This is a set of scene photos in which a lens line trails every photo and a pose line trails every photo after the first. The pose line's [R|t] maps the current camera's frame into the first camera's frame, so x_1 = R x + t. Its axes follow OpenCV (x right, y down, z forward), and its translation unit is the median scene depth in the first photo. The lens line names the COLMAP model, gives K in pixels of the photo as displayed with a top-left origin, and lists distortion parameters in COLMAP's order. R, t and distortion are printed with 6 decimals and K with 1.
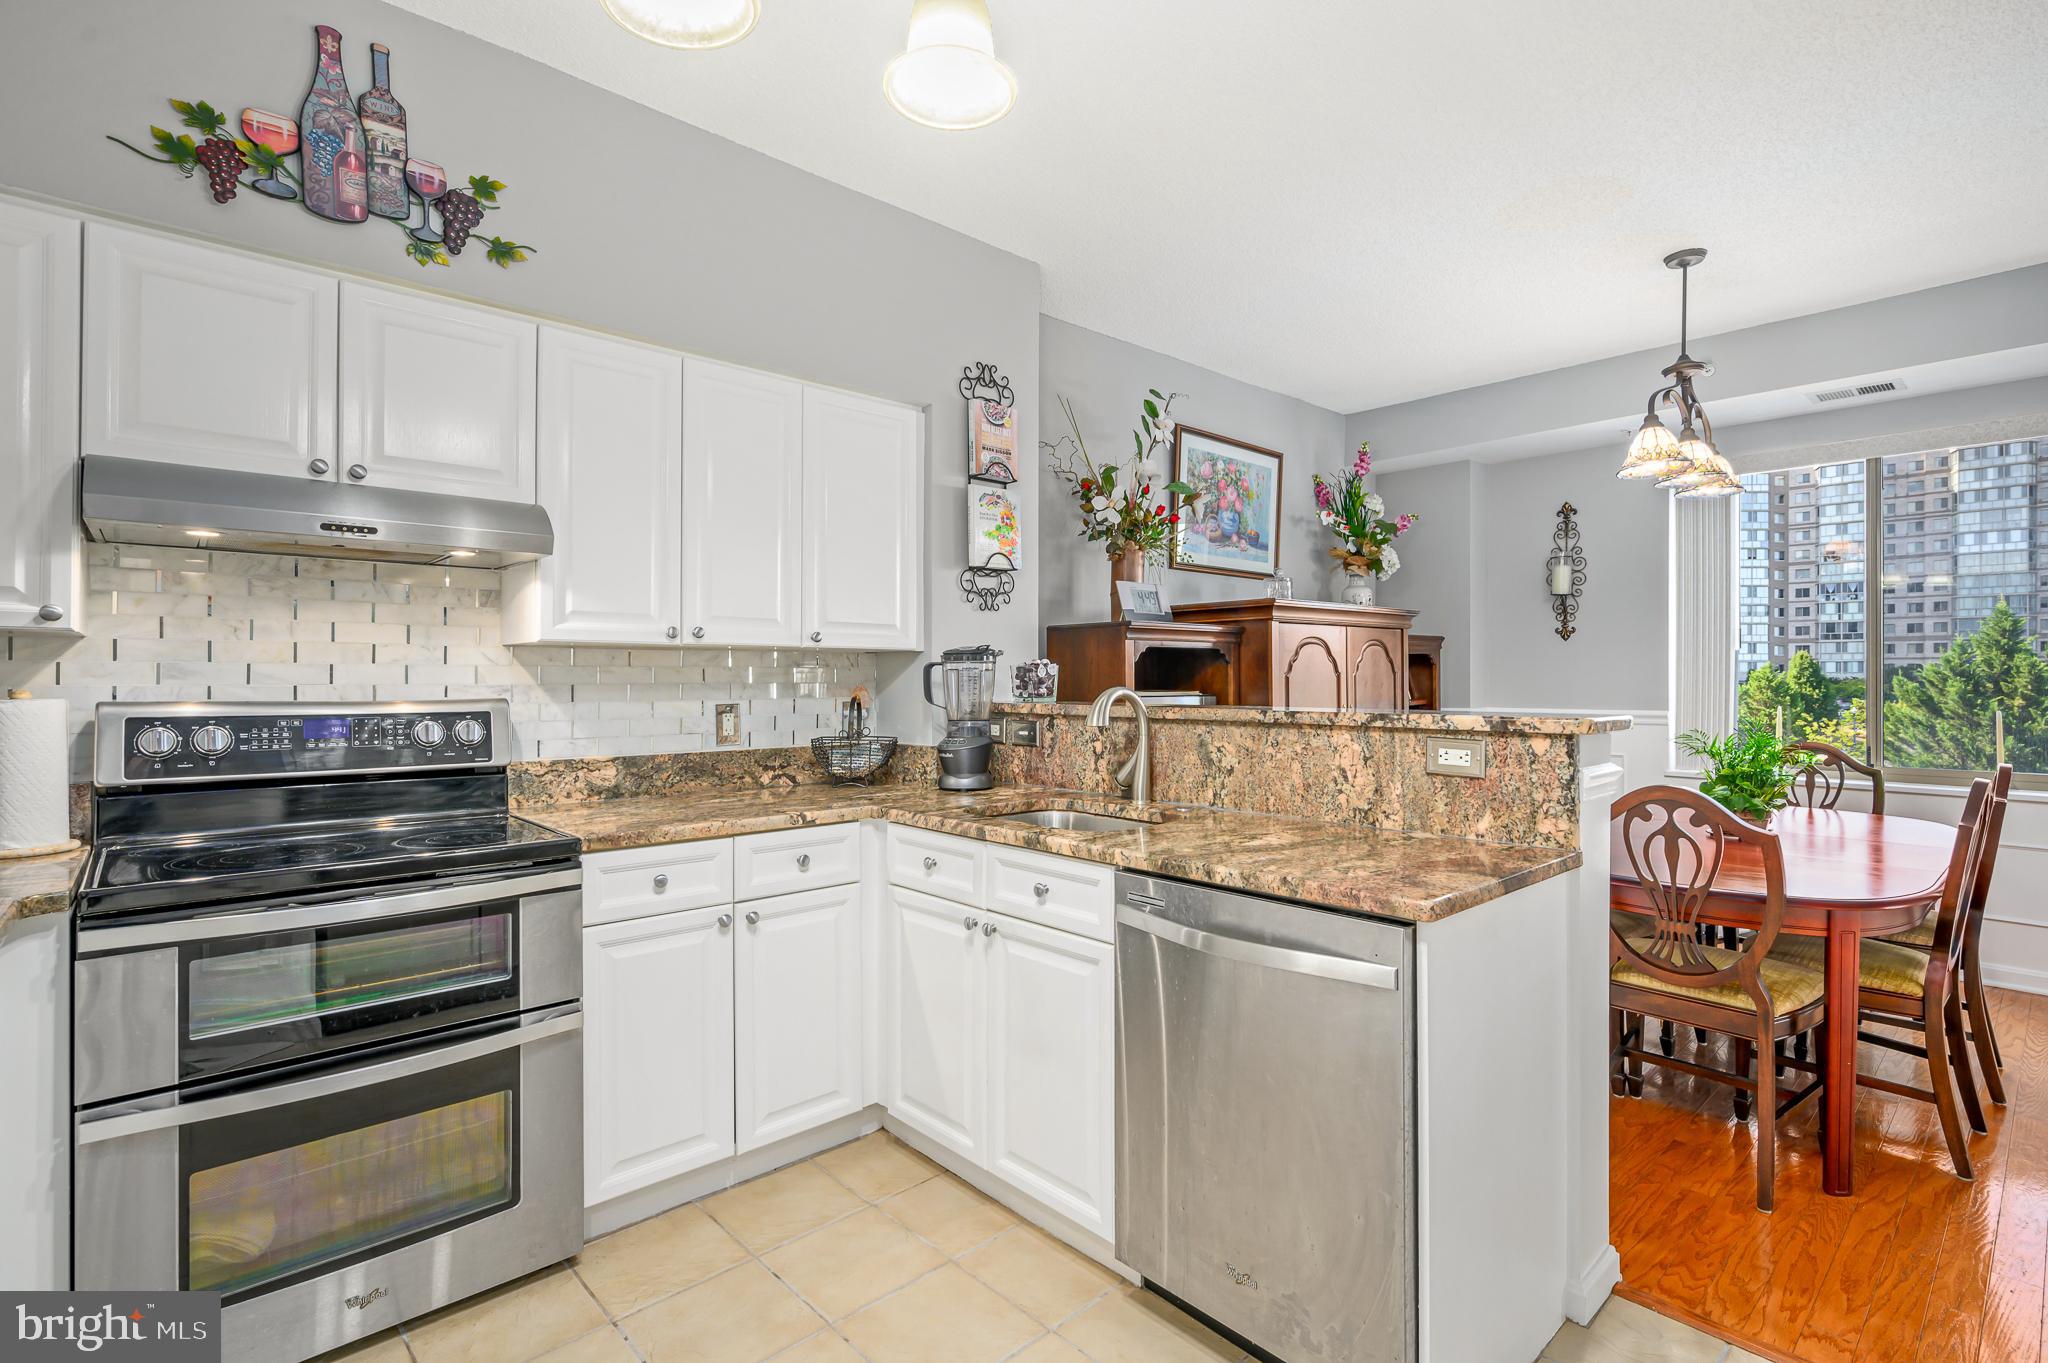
lens RADIAL K [[956.3, 0, 1028.4], [0, 956.3, 678.9], [0, 0, 1]] dist [-0.004406, 0.000626]
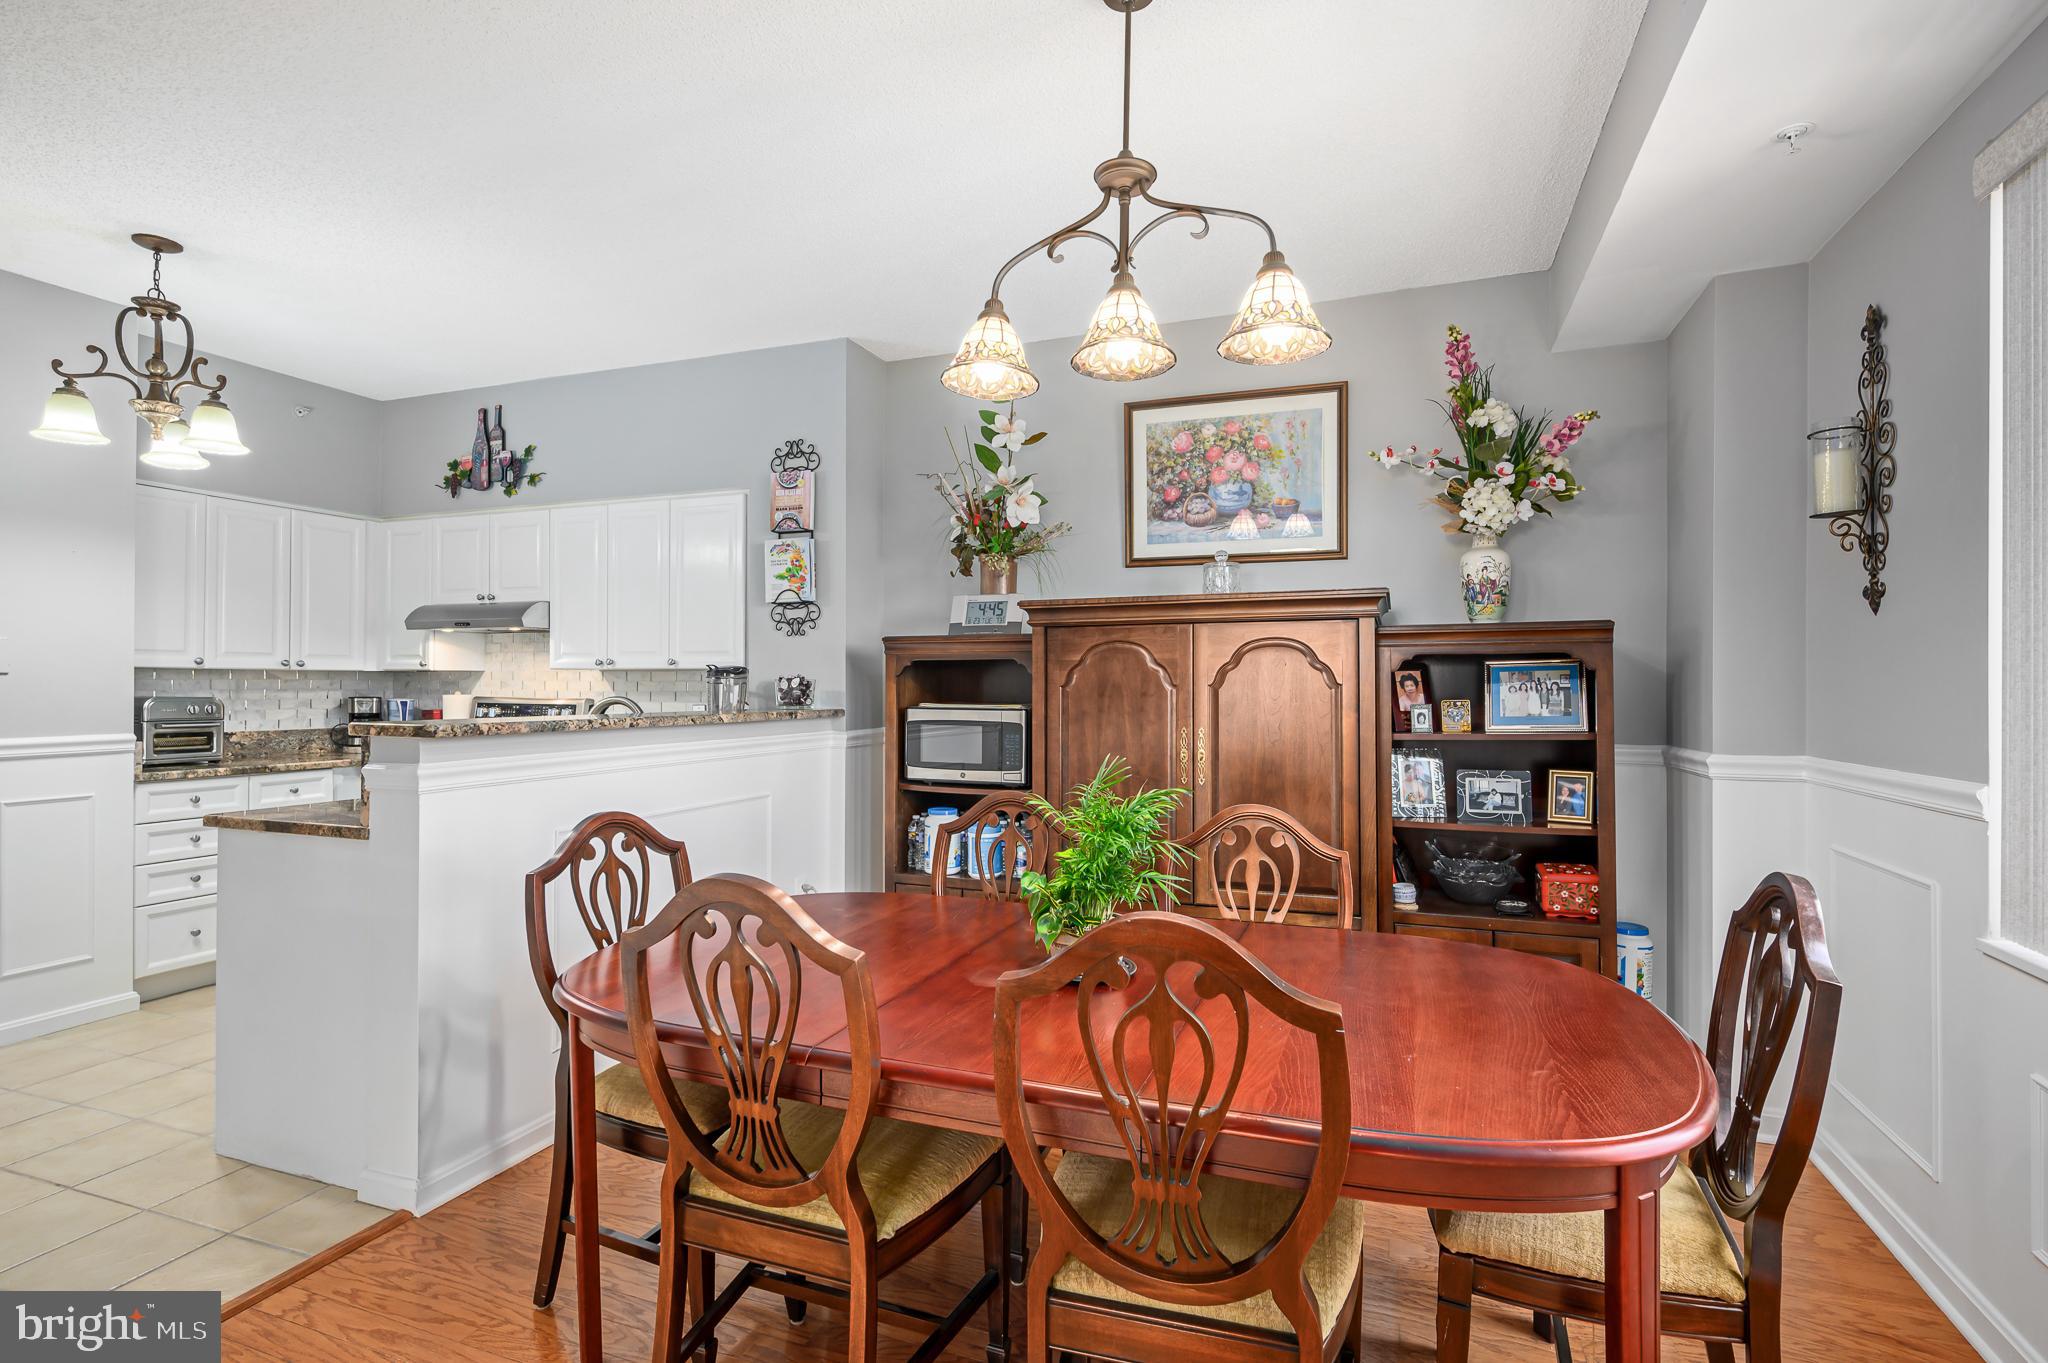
lens RADIAL K [[956.3, 0, 1021.5], [0, 956.3, 678.9], [0, 0, 1]] dist [-0.004406, 0.000626]
pose [[0.456248, -0.003720, -0.889845, 1.593745], [-0.005039, 0.999964, -0.006764, -0.010046], [0.889839, 0.007570, 0.456213, 0.910467]]
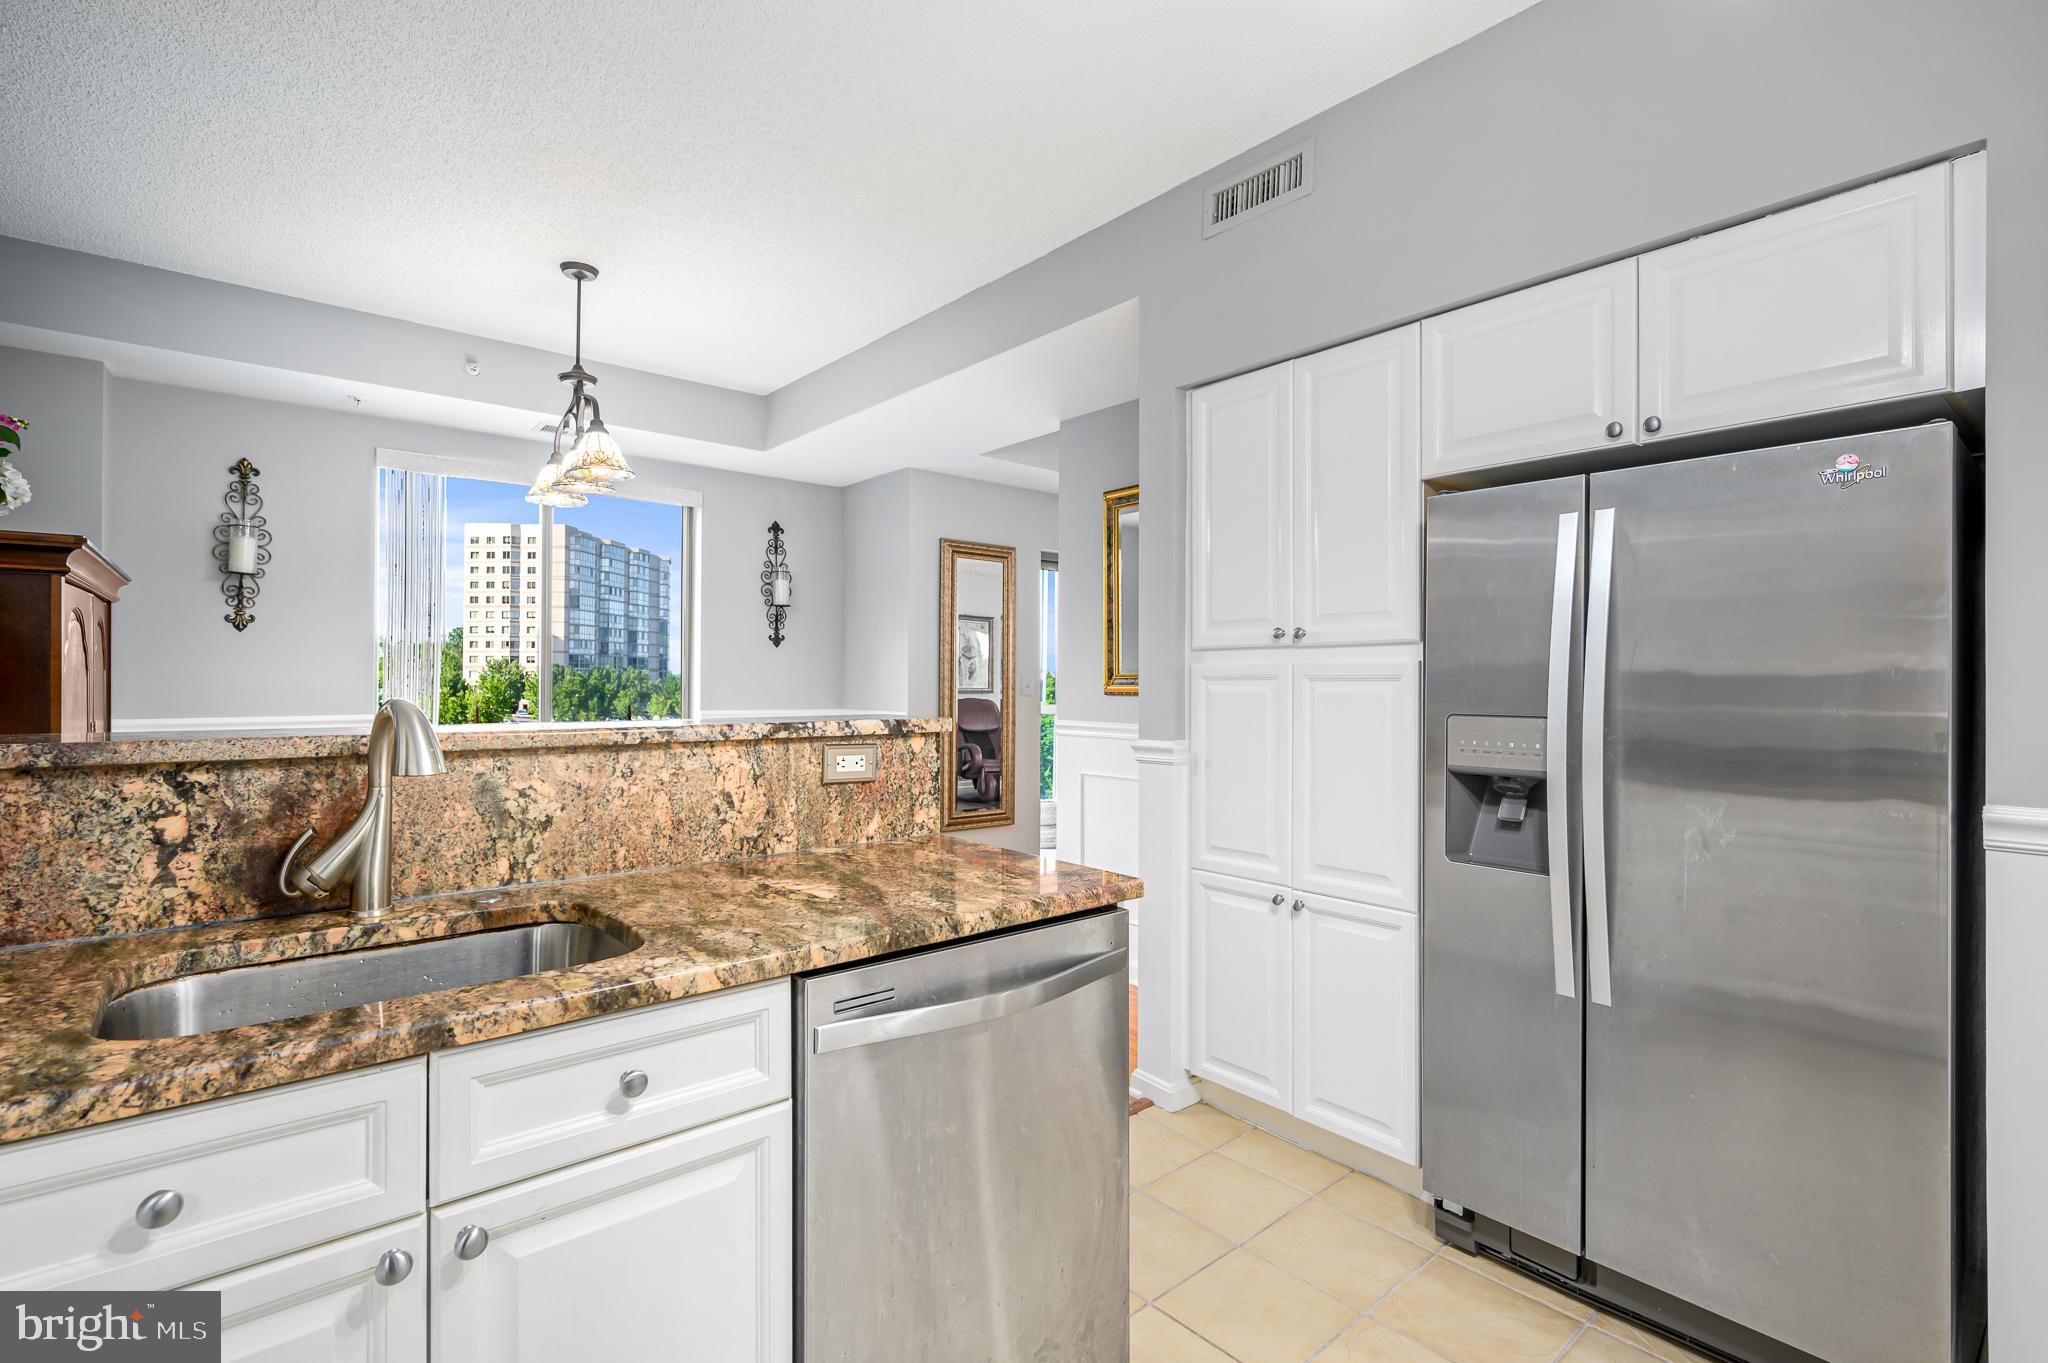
lens RADIAL K [[956.3, 0, 1034.9], [0, 956.3, 674.9], [0, 0, 1]] dist [-0.004406, 0.000626]
pose [[0.030566, 0.005644, 0.999517, -0.434159], [-0.002883, 0.999980, -0.005559, -0.002951], [-0.999529, -0.002712, 0.030582, 0.643953]]
